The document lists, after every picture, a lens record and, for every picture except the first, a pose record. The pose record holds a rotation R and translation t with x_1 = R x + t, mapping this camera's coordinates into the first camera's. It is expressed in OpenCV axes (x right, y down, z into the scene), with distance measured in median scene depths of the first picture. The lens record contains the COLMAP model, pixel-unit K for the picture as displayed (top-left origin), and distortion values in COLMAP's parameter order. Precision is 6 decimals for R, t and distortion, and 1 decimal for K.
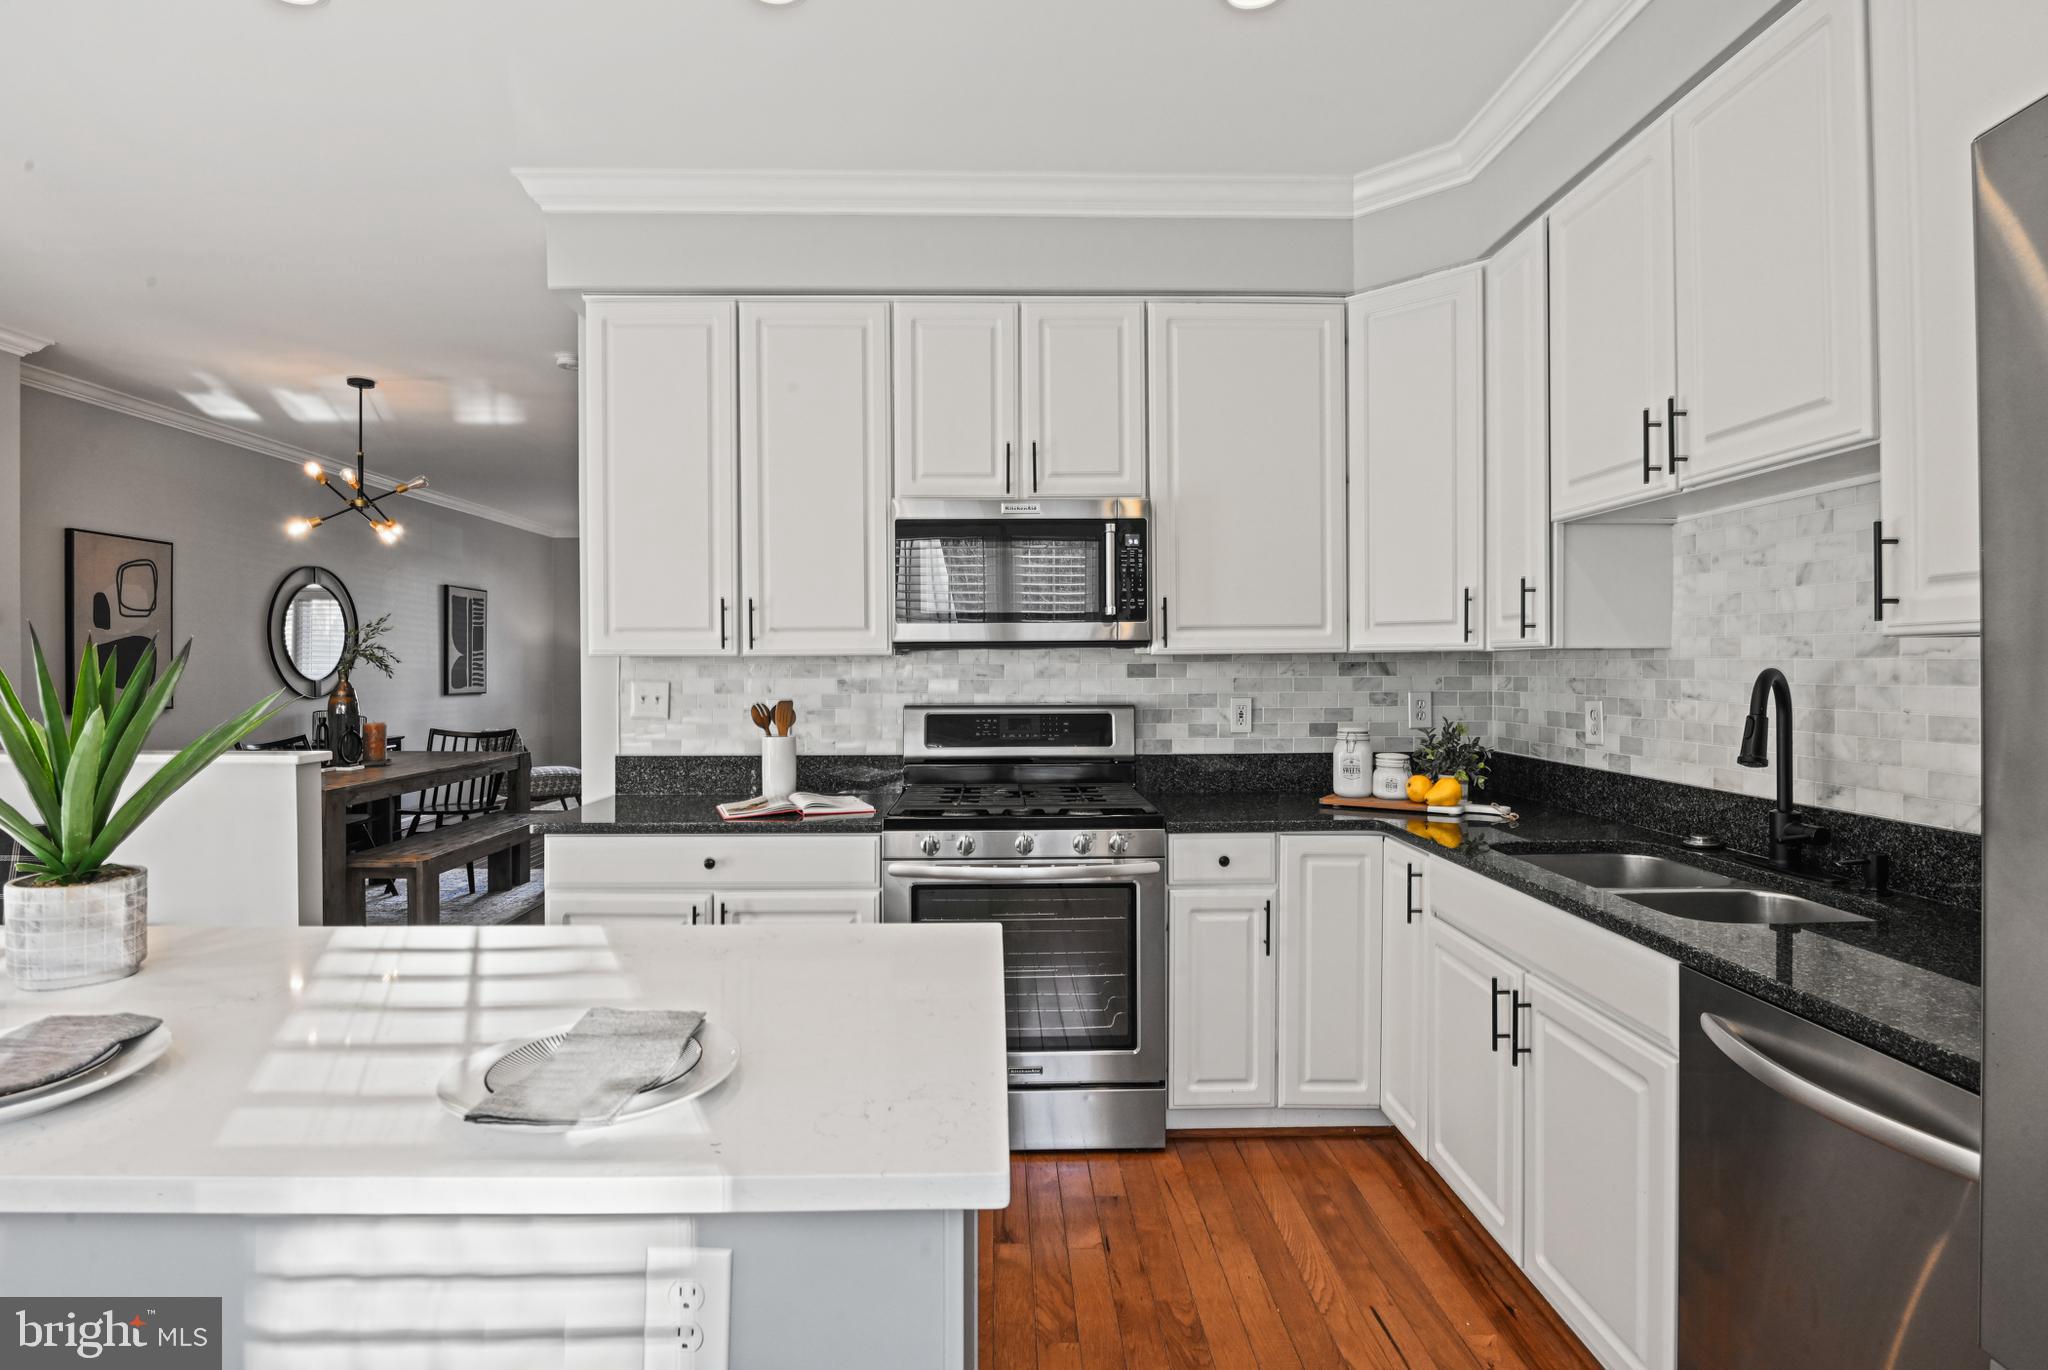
lens RADIAL K [[1000.8, 0, 1030.4], [0, 1000.8, 673.2], [0, 0, 1]] dist [-0.012826, -0.000022]
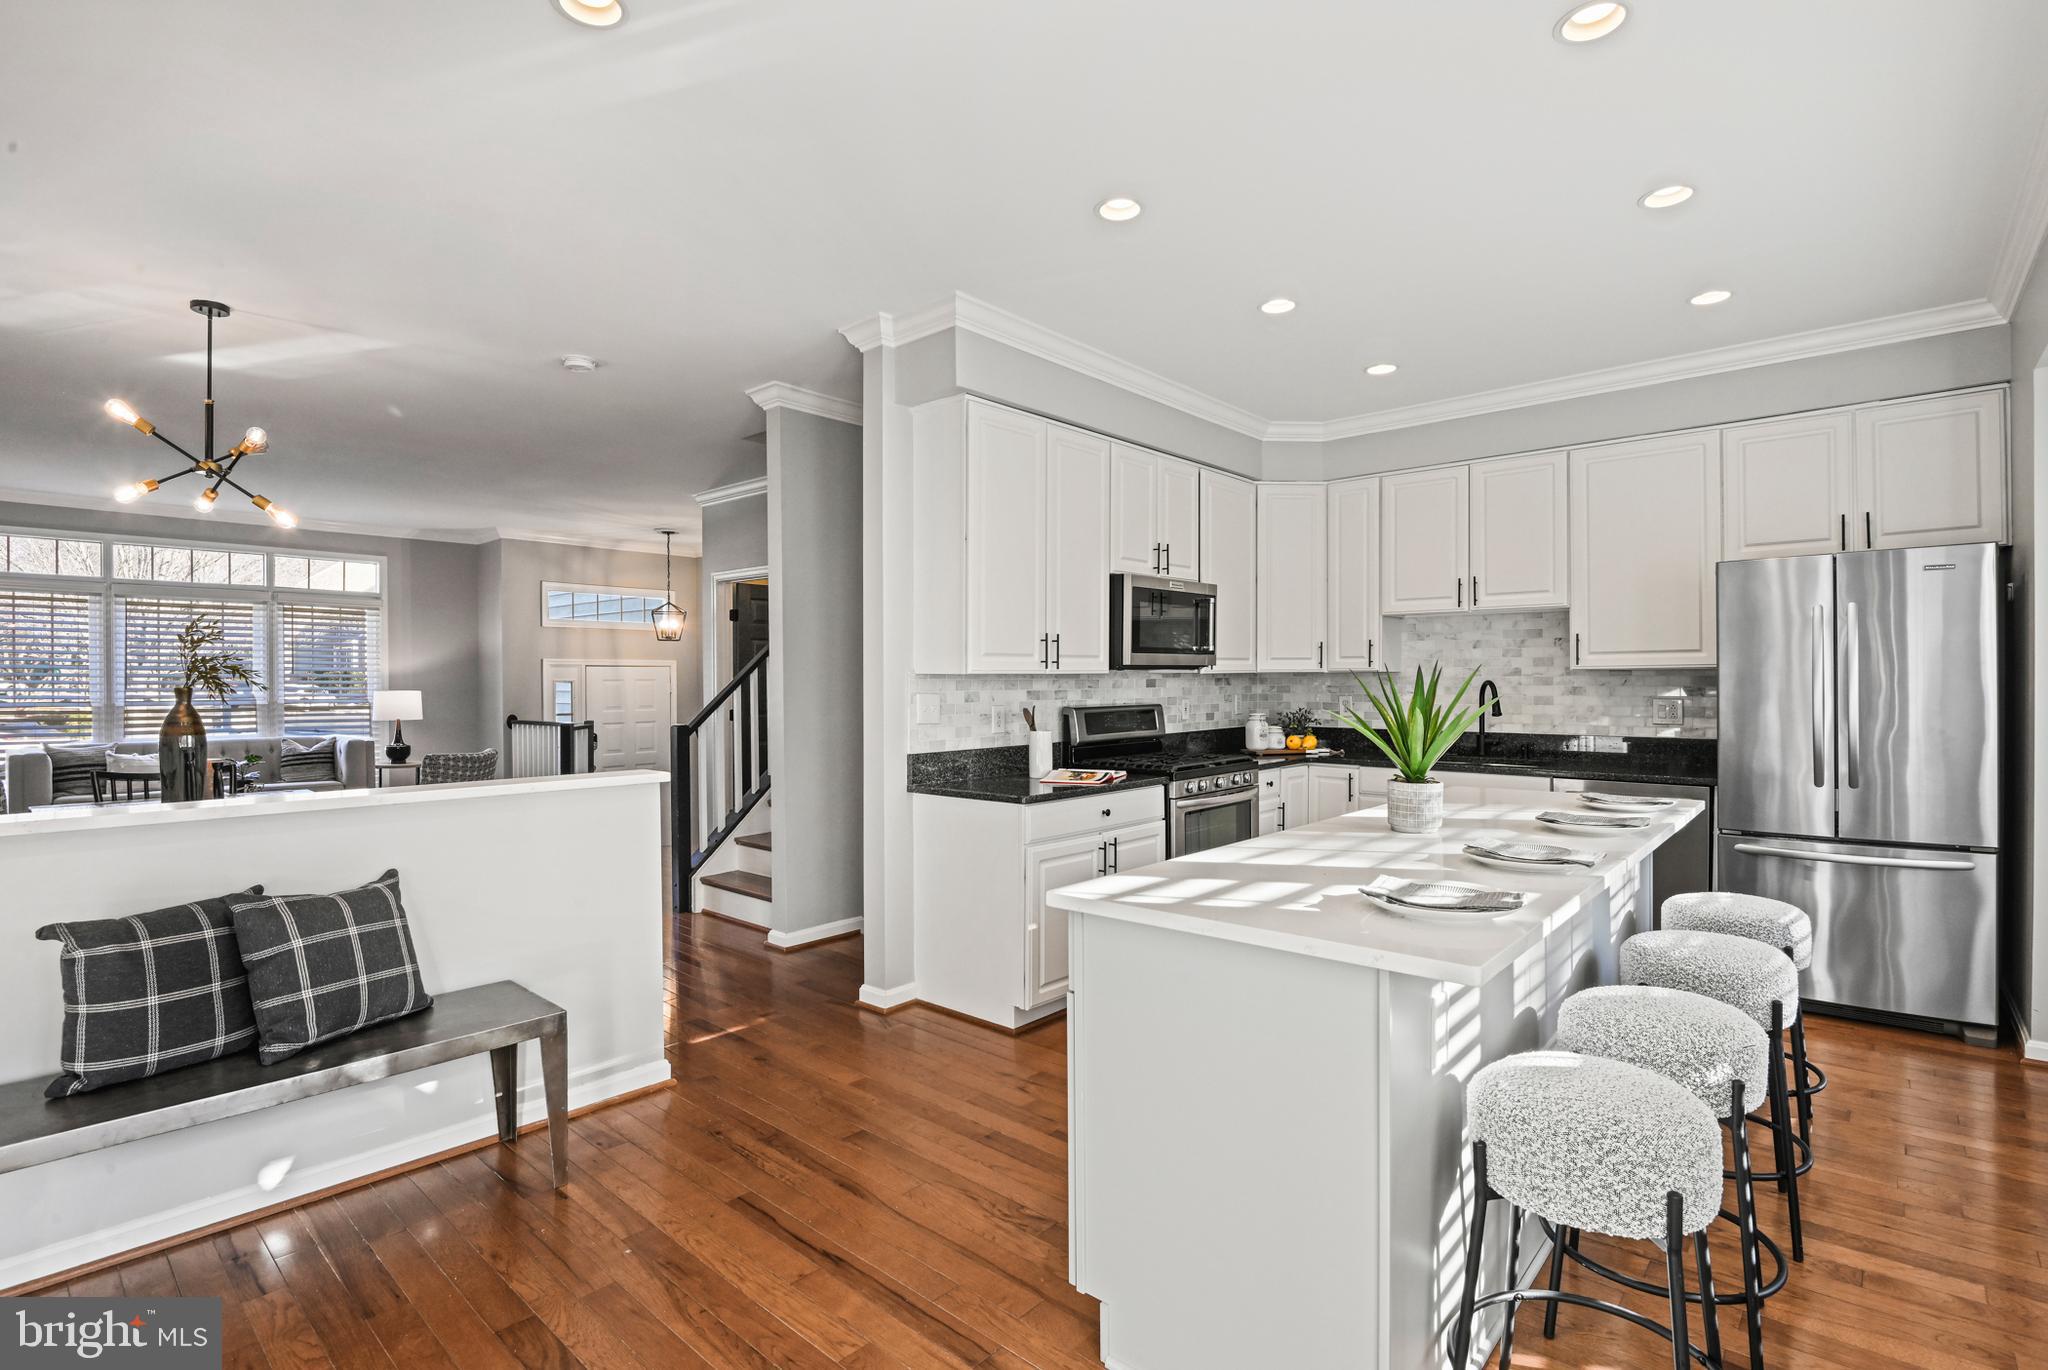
lens RADIAL K [[955.2, 0, 1024.3], [0, 955.2, 690.9], [0, 0, 1]] dist [-0.018358, -0.002222]
pose [[0.682877, -0.011365, 0.730445, -1.255827], [0.008046, 0.999935, 0.008037, -0.004679], [-0.730489, 0.000389, 0.682925, 0.101107]]
